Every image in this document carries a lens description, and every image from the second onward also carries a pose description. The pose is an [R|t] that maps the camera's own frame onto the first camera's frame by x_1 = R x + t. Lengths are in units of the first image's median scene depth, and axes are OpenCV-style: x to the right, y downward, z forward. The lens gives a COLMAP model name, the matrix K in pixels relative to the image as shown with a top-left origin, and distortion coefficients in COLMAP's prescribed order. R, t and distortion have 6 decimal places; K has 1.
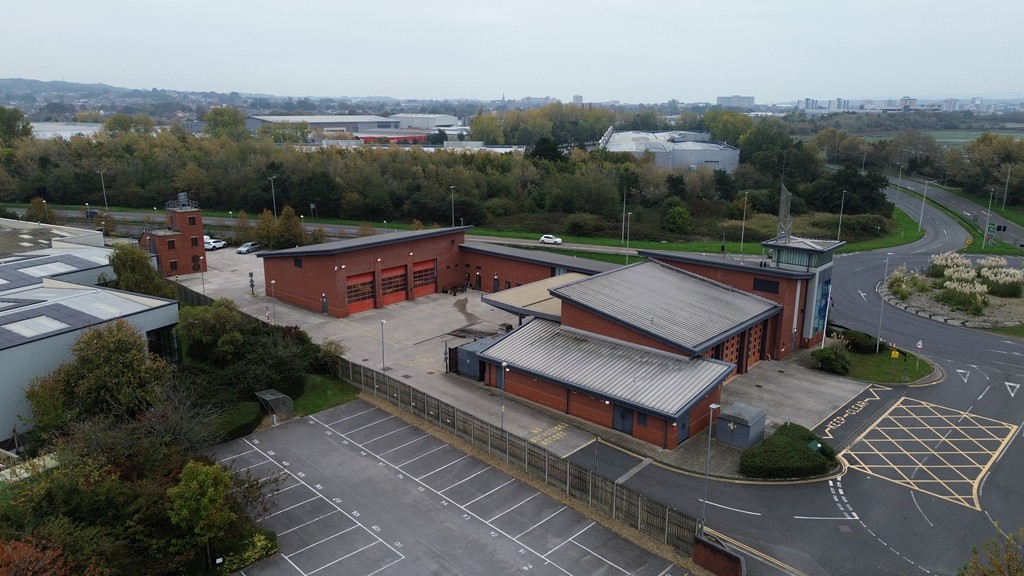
lens RADIAL K [[720.0, 0, 512.2], [0, 720.0, 285.6], [0, 0, 1]] dist [0.075346, -0.068511]
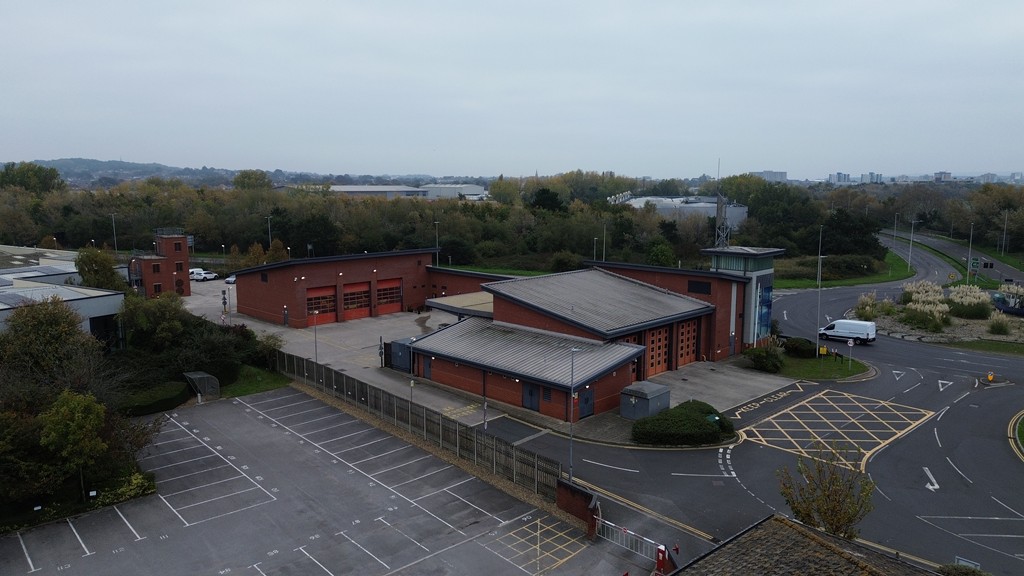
lens RADIAL K [[720.0, 0, 512.7], [0, 720.0, 287.4], [0, 0, 1]] dist [0.075346, -0.068511]
pose [[0.998818, 0.004145, -0.048424, 0.136452], [-0.008986, 0.994927, -0.100196, 0.103789], [0.047763, 0.100512, 0.993789, -0.018756]]
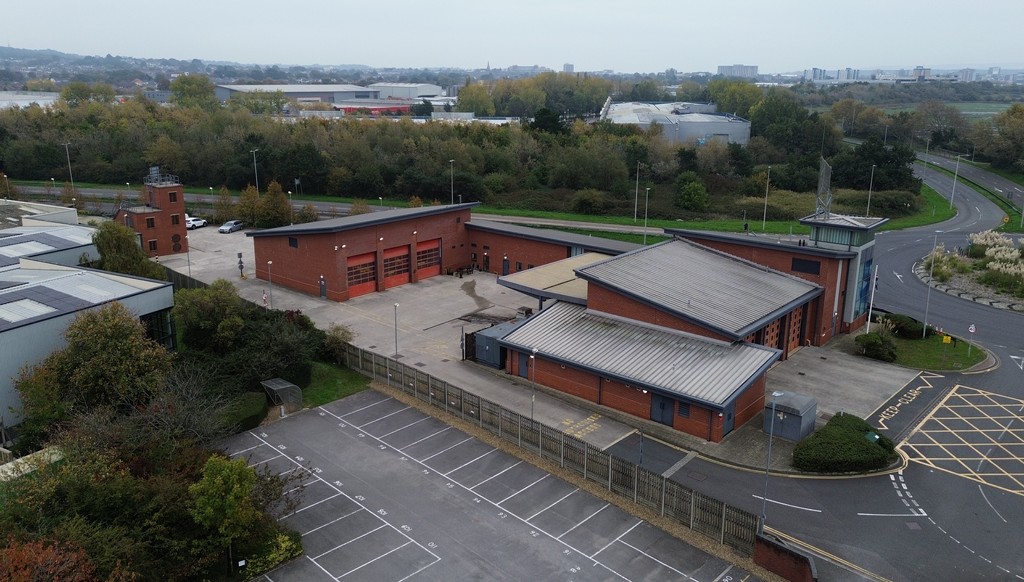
lens RADIAL K [[776.6, 0, 508.2], [0, 776.6, 268.5], [0, 0, 1]] dist [0.076494, -0.066965]
pose [[0.999896, -0.001020, 0.014359, -0.044975], [0.001030, 0.999999, -0.000719, 0.003816], [-0.014358, 0.000734, 0.999897, 0.003302]]
